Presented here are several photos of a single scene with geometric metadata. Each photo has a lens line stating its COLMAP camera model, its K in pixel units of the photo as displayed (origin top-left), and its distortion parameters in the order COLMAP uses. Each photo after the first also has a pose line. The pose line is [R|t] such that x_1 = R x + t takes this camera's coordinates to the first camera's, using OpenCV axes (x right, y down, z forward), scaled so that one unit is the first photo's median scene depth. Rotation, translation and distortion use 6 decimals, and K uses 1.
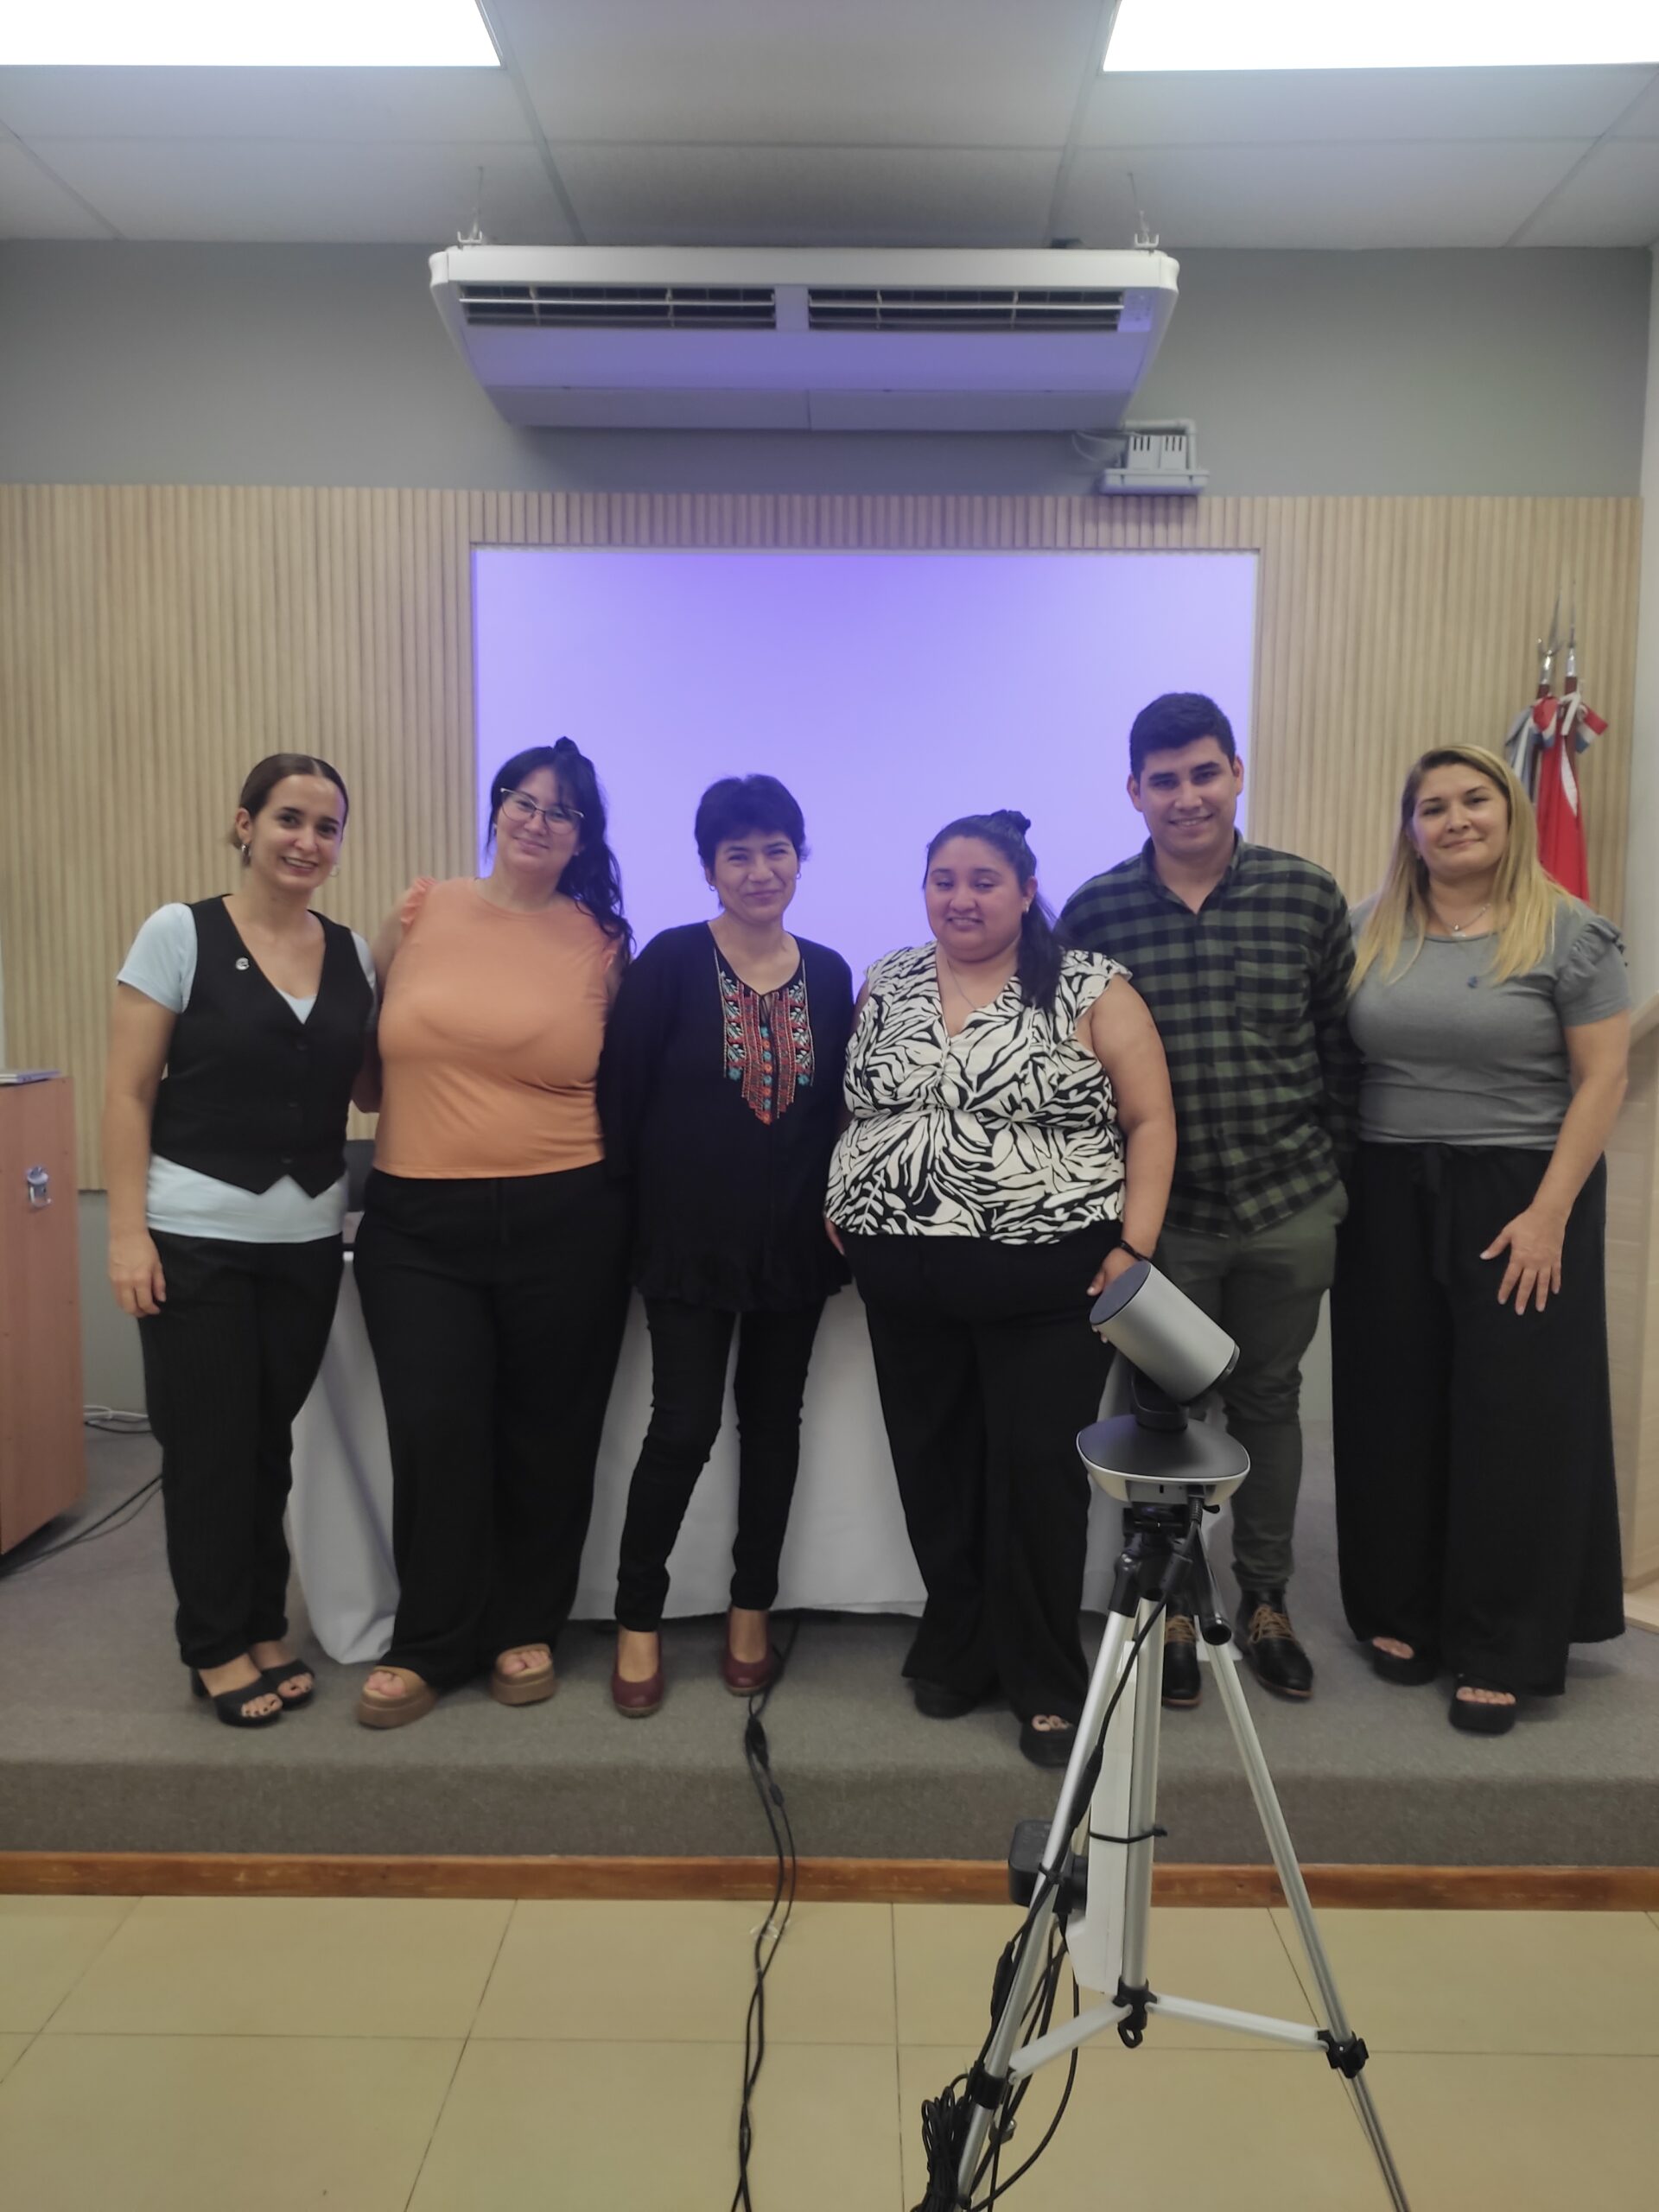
lens RADIAL K [[1636.5, 0, 829.5], [0, 1636.5, 1106.0], [0, 0, 1]] dist [0.052468, -0.045778]
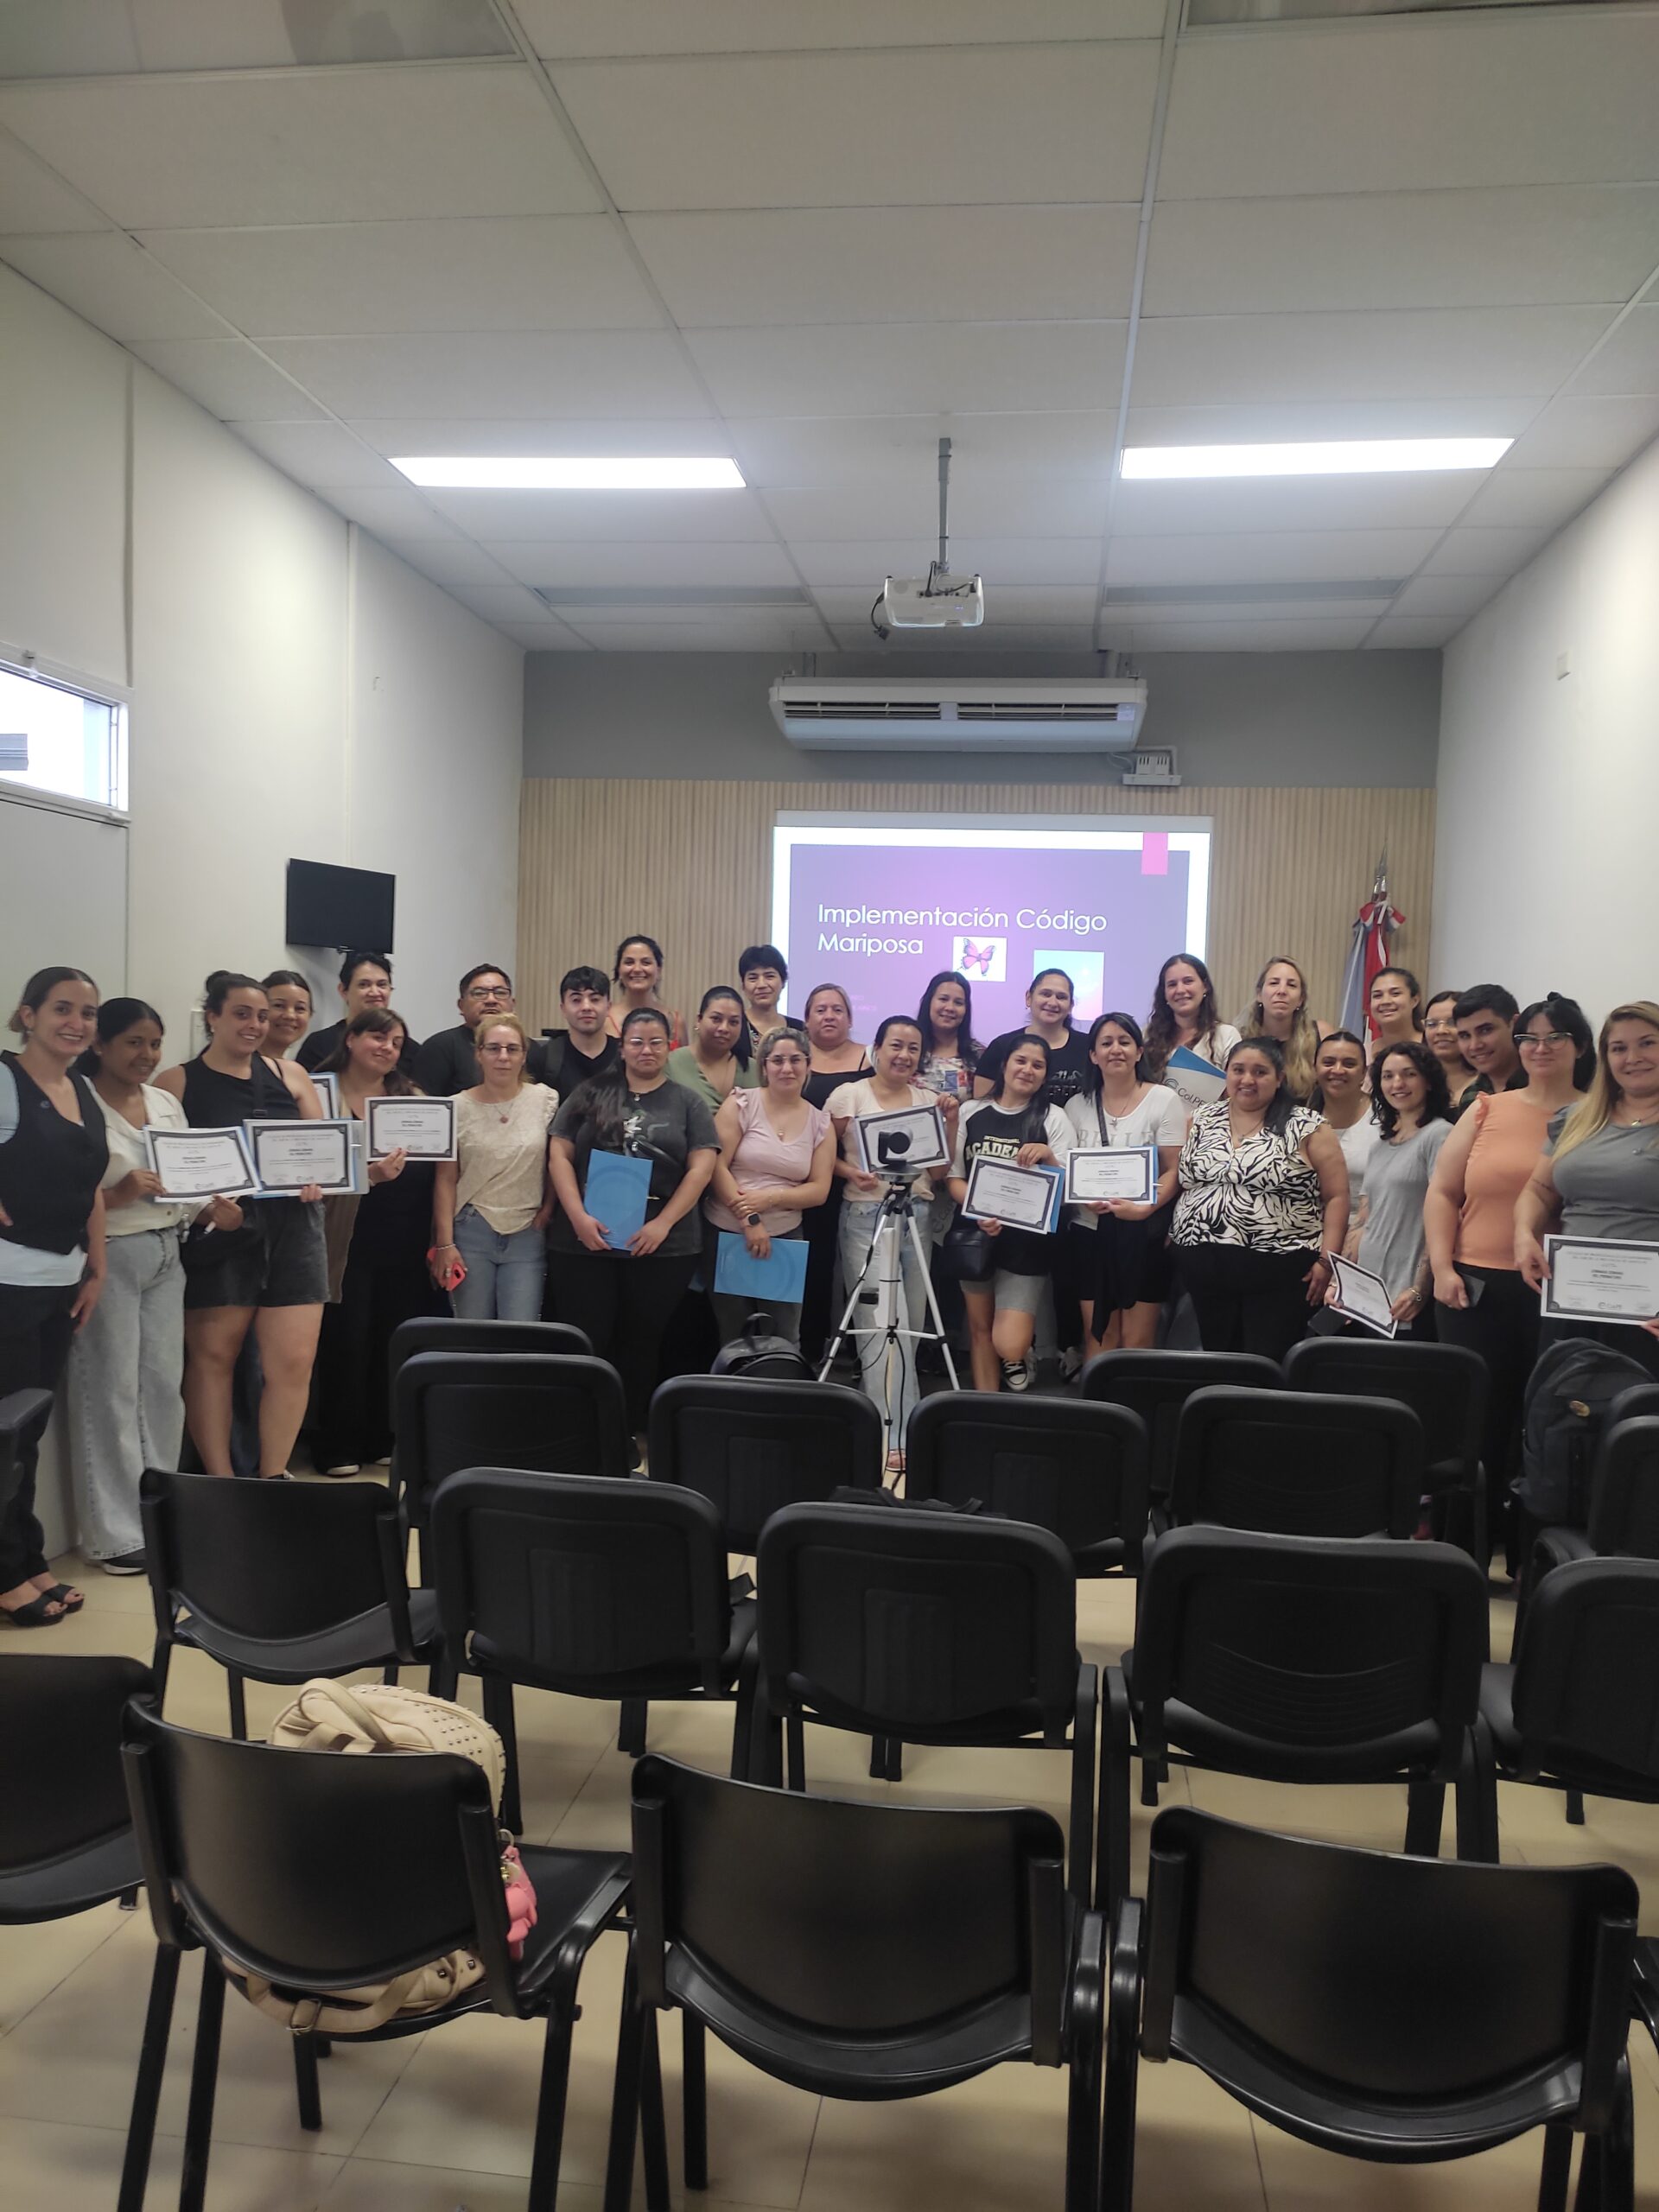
lens RADIAL K [[1636.5, 0, 829.5], [0, 1636.5, 1106.0], [0, 0, 1]] dist [0.052468, -0.045778]
pose [[0.993114, 0.026536, -0.114108, 0.060221], [-0.032541, 0.998164, -0.051089, 0.079338], [0.112543, 0.054450, 0.992154, -0.790853]]
